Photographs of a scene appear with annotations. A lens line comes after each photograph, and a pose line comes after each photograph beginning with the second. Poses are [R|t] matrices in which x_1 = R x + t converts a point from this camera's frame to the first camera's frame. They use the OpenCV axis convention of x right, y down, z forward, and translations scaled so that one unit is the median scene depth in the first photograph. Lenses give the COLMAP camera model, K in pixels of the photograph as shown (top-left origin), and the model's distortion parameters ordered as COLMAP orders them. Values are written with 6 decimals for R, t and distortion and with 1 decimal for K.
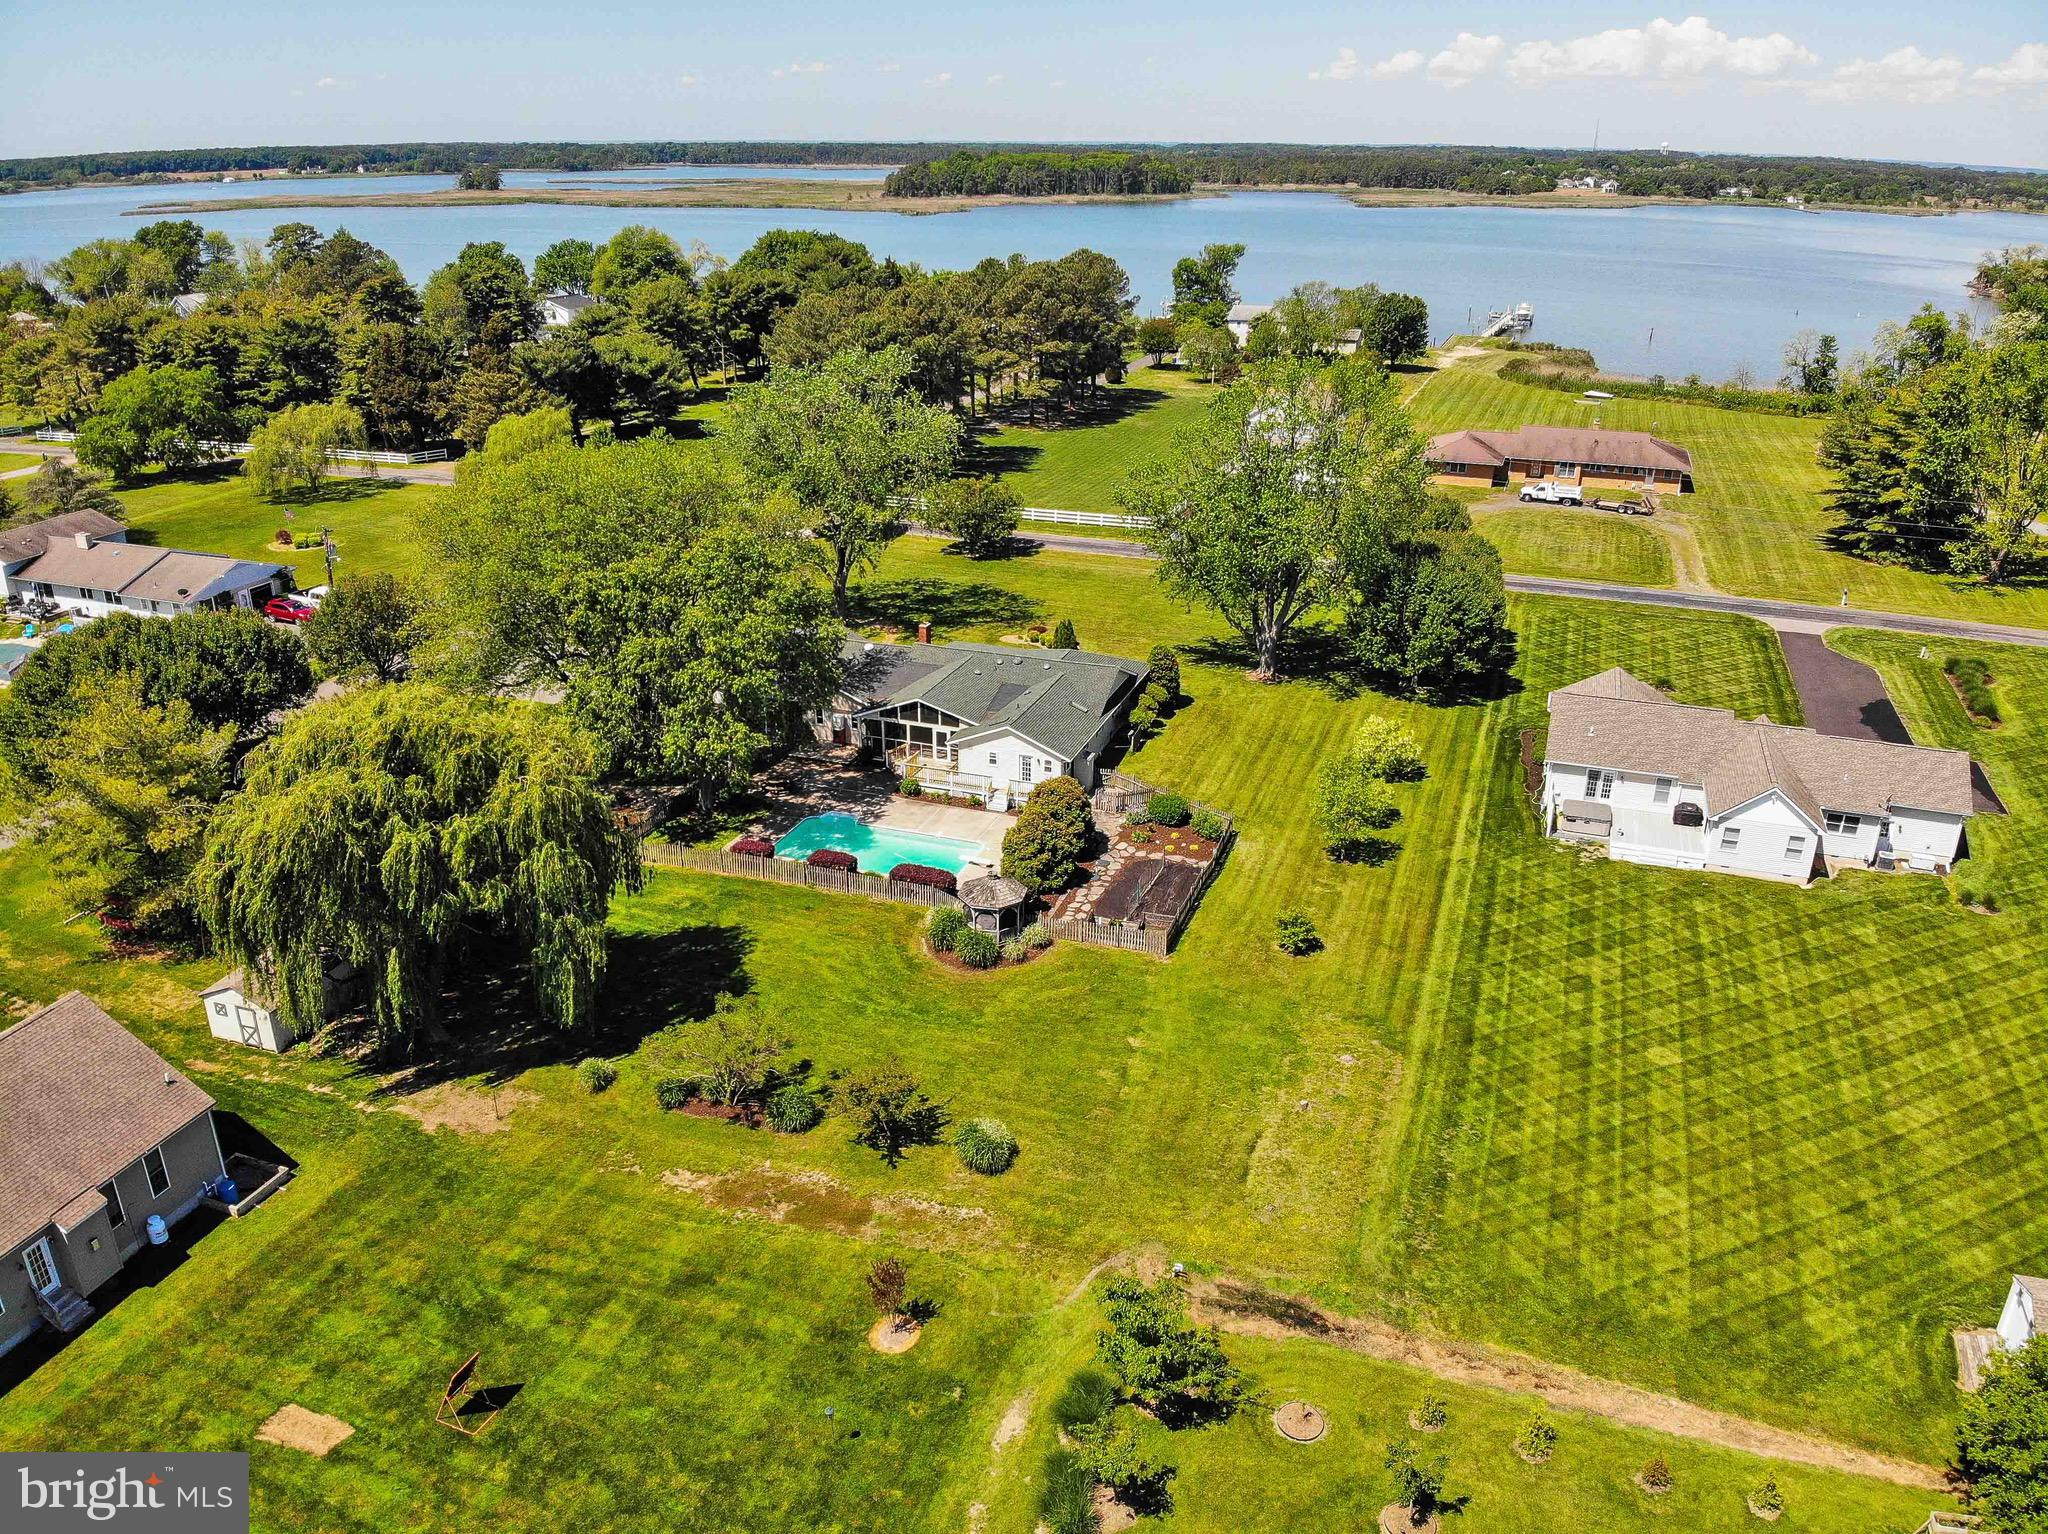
lens RADIAL K [[1492.5, 0, 1017.9], [0, 1492.5, 774.6], [0, 0, 1]] dist [0.153063, -0.358327]
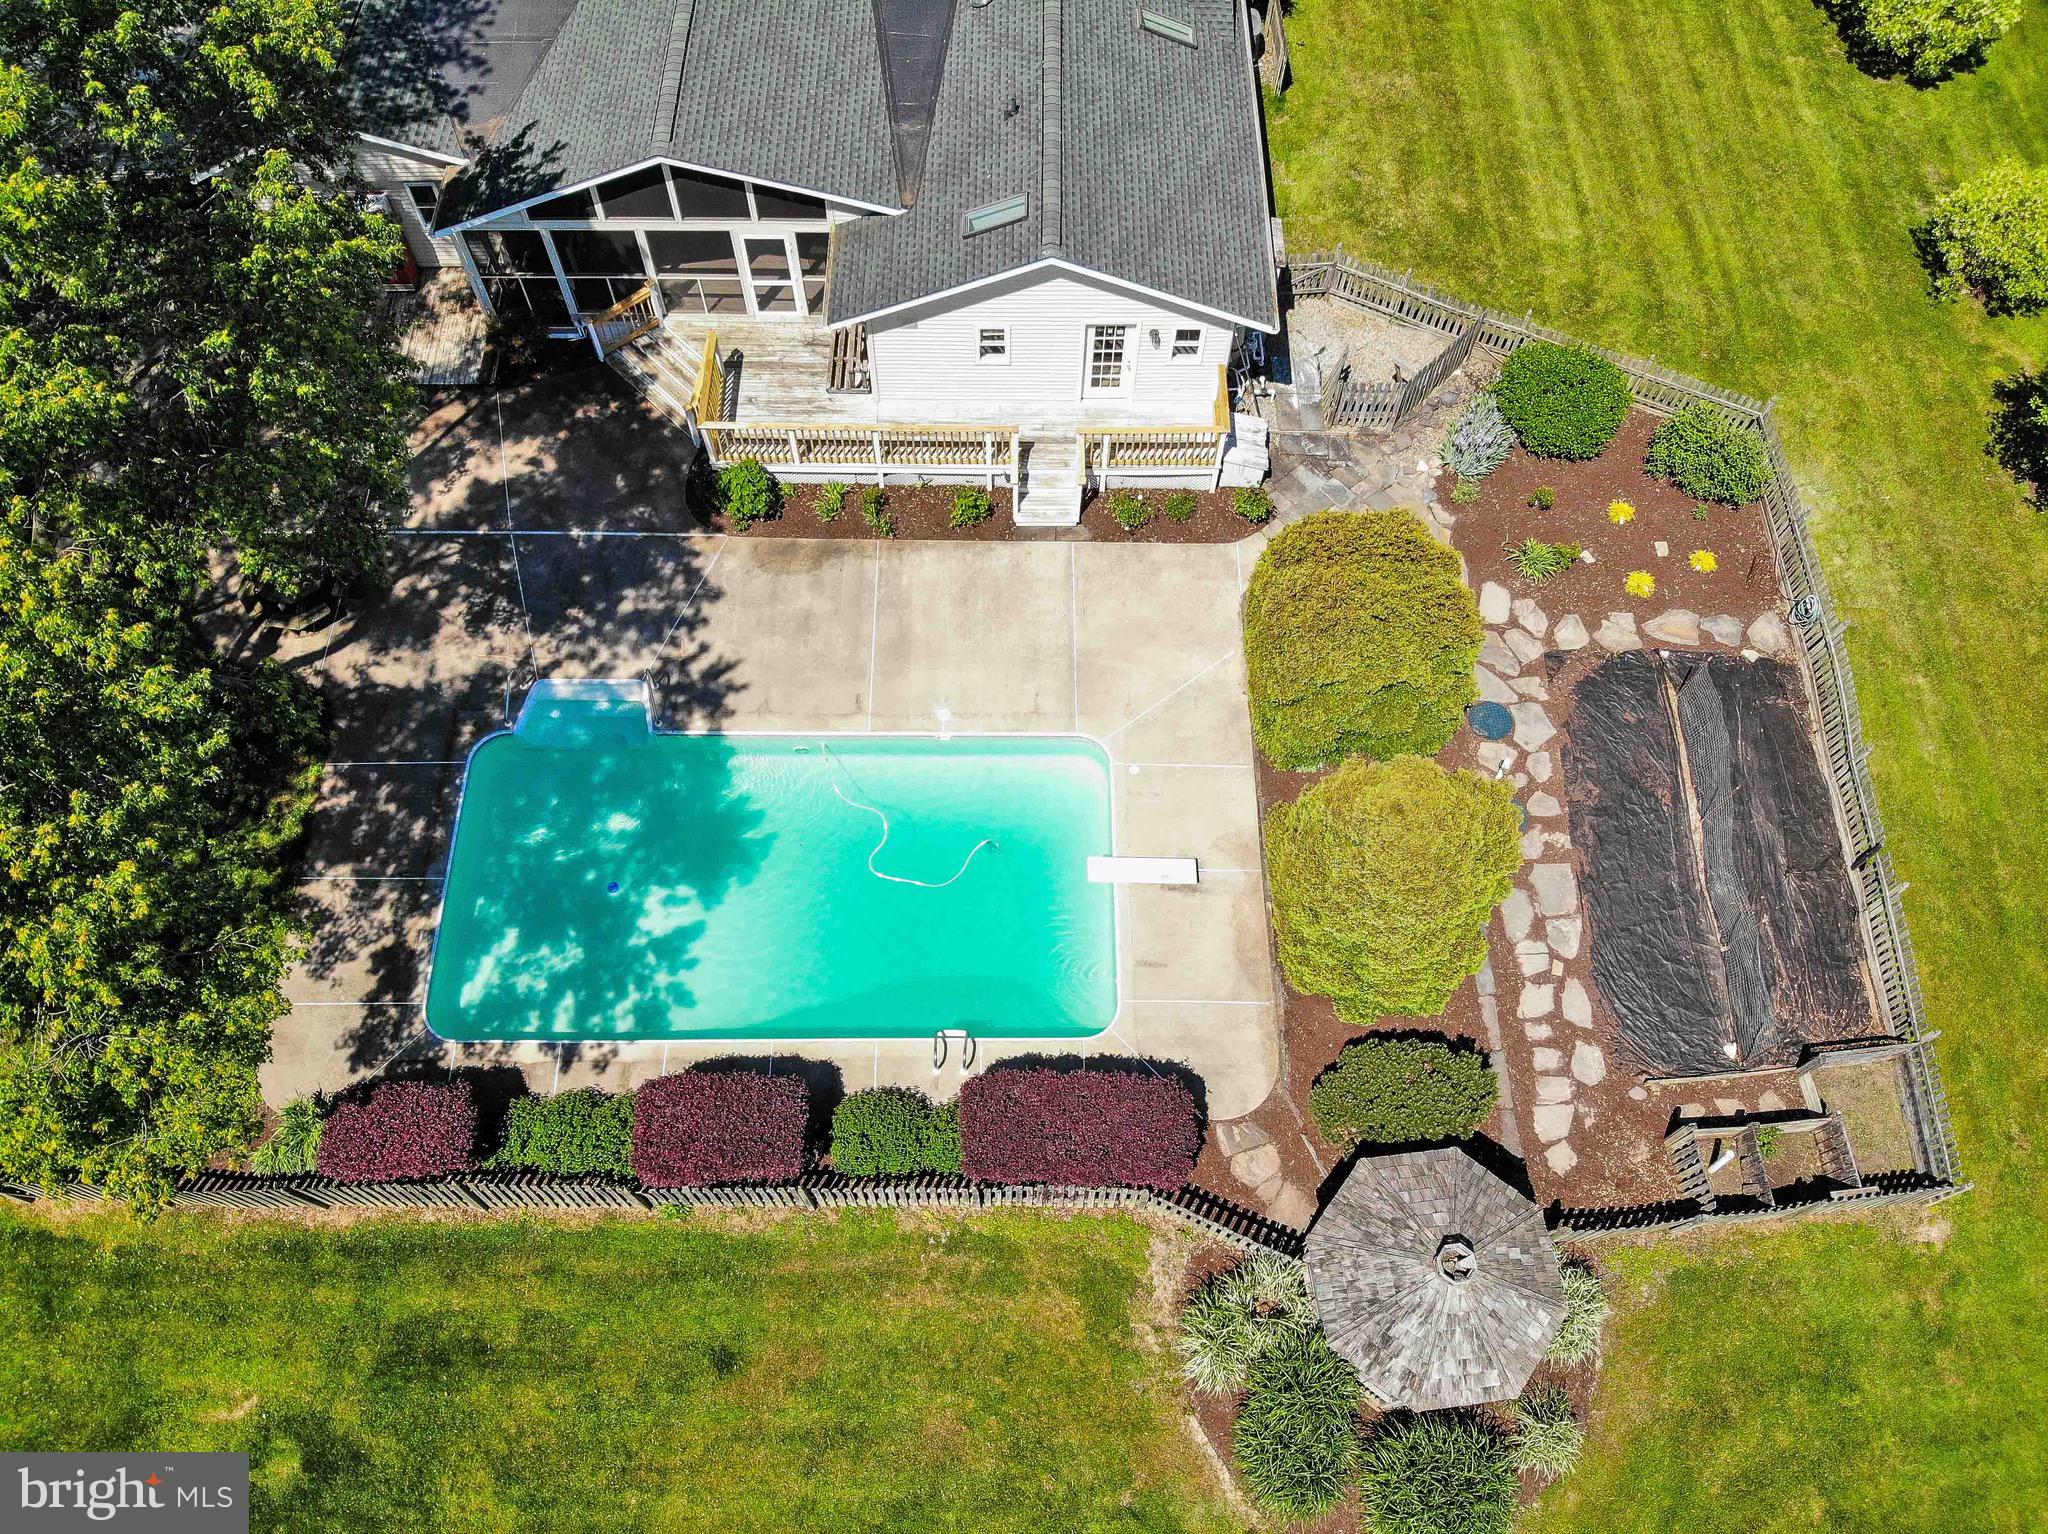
lens RADIAL K [[1461.1, 0, 1021.1], [0, 1461.1, 801.2], [0, 0, 1]] dist [0.050052, -0.160157]
pose [[0.941341, -0.304523, 0.145406, -0.079177], [0.130126, 0.725125, 0.676210, -0.136786], [-0.311359, -0.617624, 0.722217, 0.701122]]
